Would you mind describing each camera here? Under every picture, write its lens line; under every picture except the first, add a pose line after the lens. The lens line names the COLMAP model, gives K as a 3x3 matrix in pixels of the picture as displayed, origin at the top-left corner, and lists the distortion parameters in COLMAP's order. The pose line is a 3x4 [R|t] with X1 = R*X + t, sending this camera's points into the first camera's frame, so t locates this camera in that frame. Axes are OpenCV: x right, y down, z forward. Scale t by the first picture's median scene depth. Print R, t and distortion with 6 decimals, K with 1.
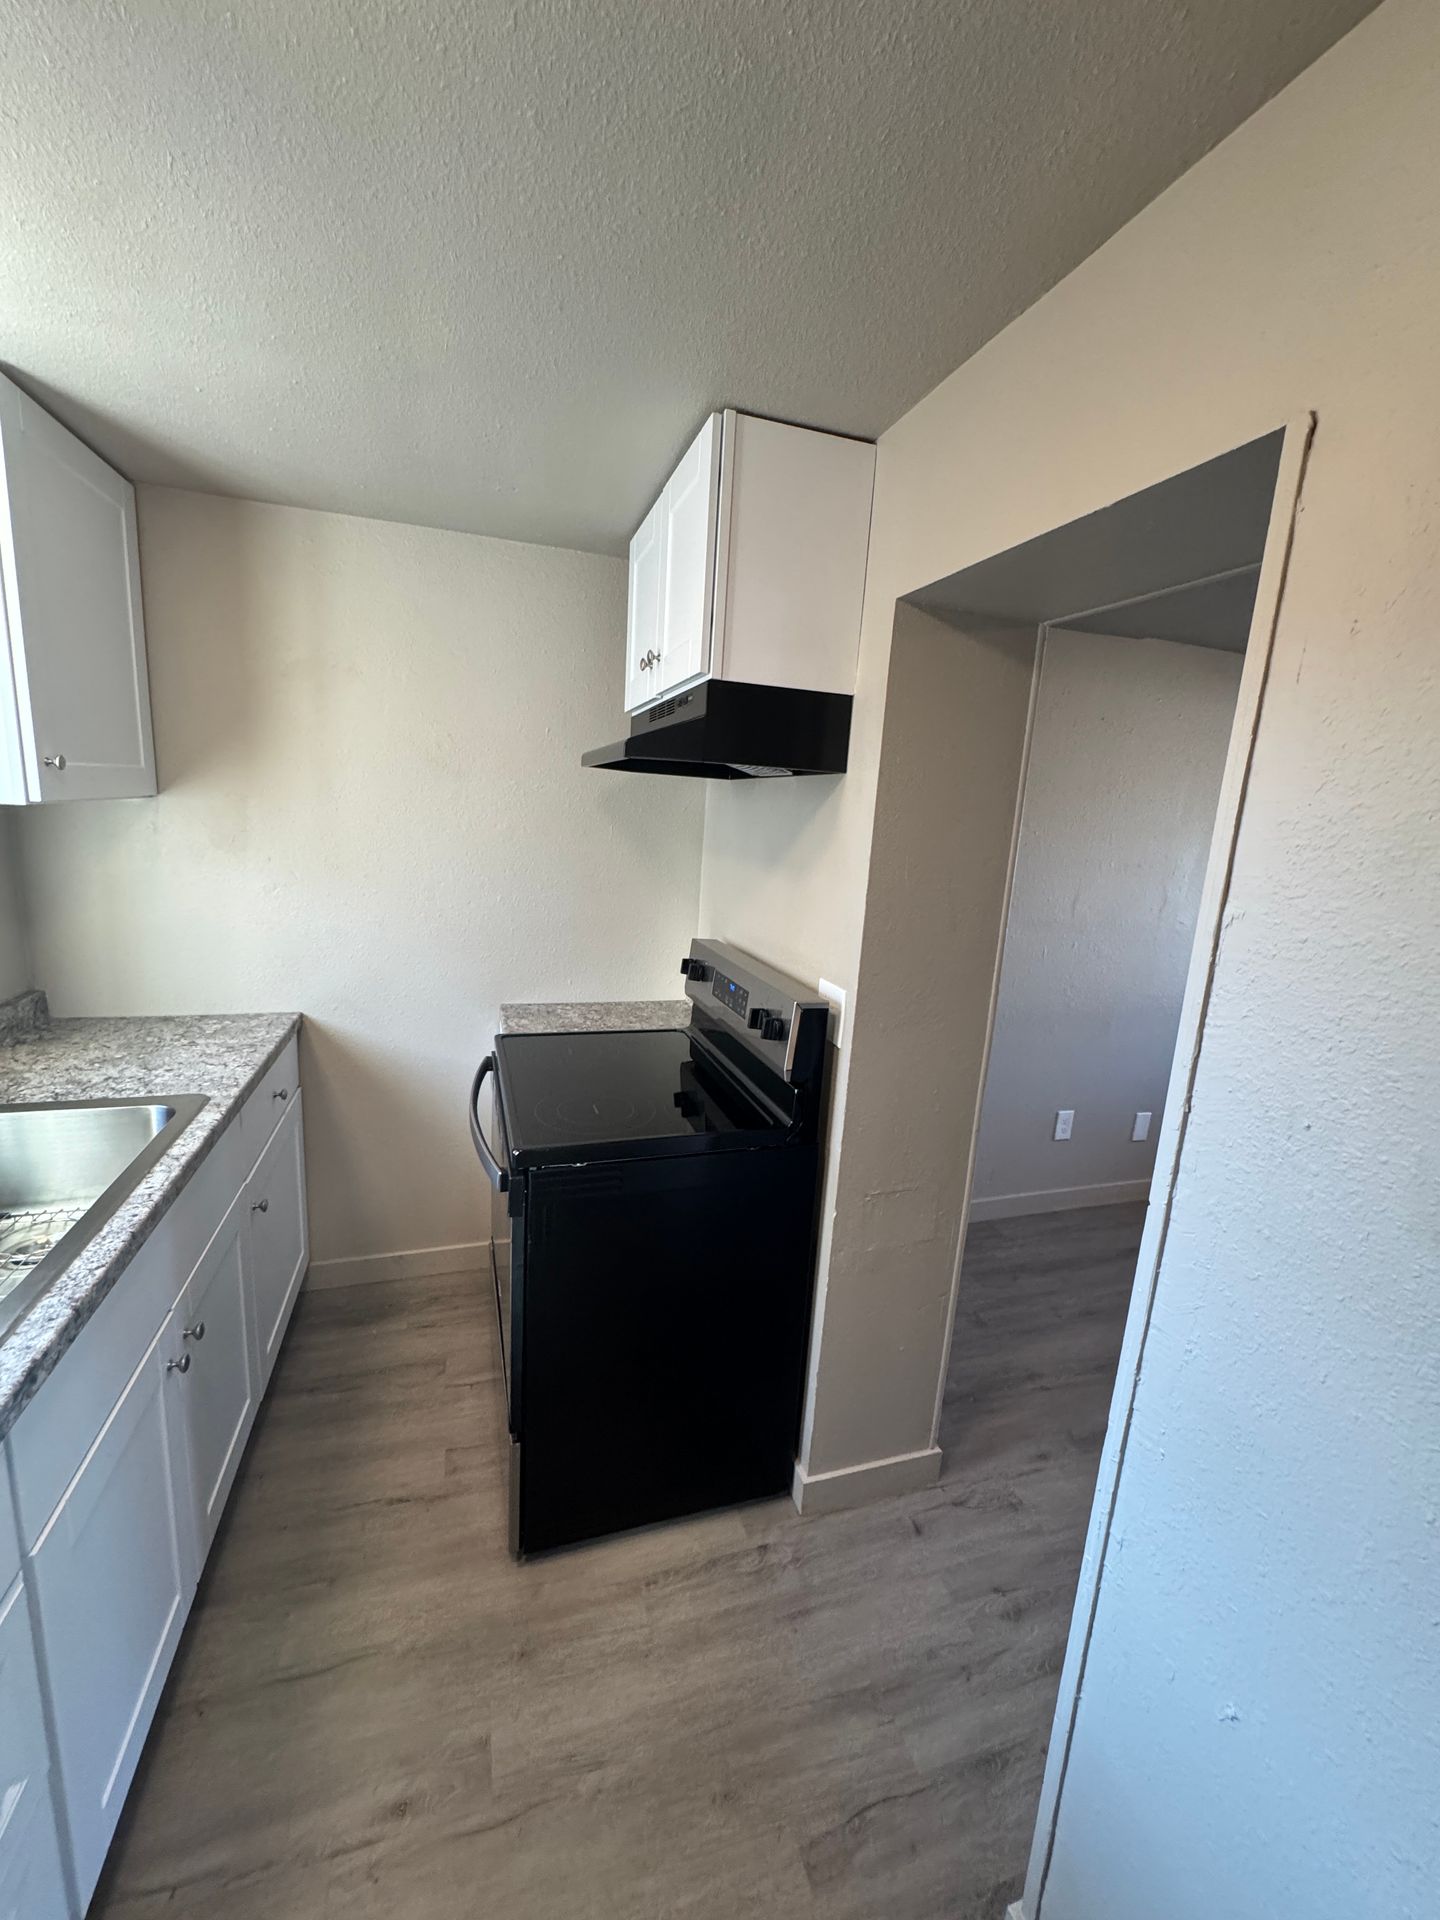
lens RADIAL K [[765.7, 0, 720.0], [0, 765.7, 960.0], [0, 0, 1]] dist [-0.001320, 0.000309]
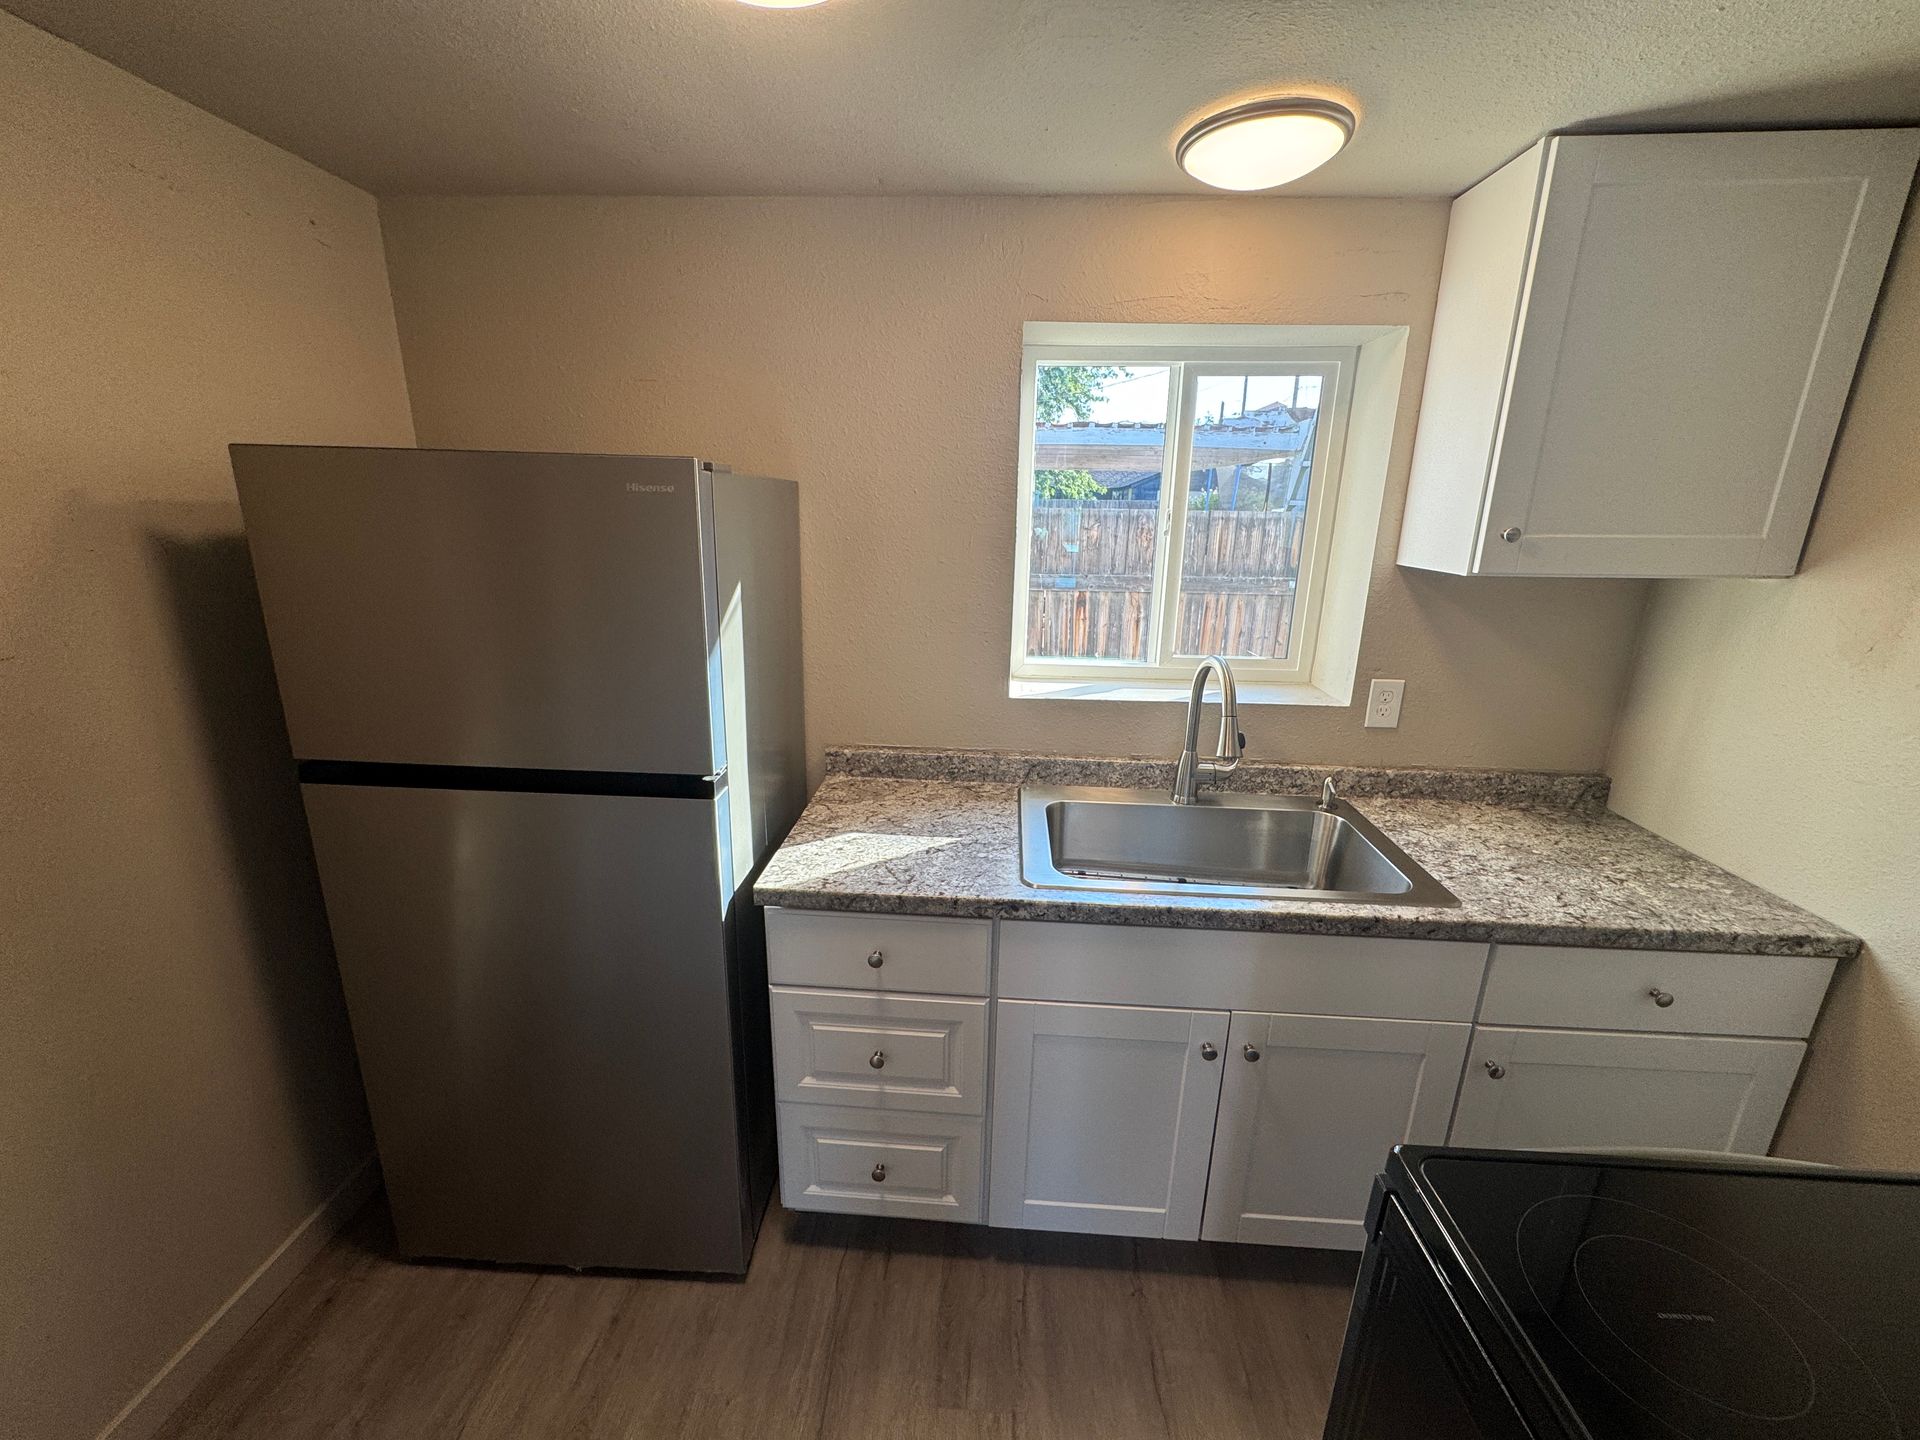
lens RADIAL K [[765.7, 0, 958.3], [0, 765.7, 719.7], [0, 0, 1]] dist [-0.001320, 0.000309]
pose [[-0.364163, 0.190604, -0.911622, 0.266839], [-0.219199, 0.933796, 0.282802, -0.126221], [0.905172, 0.302813, -0.298274, 0.574602]]
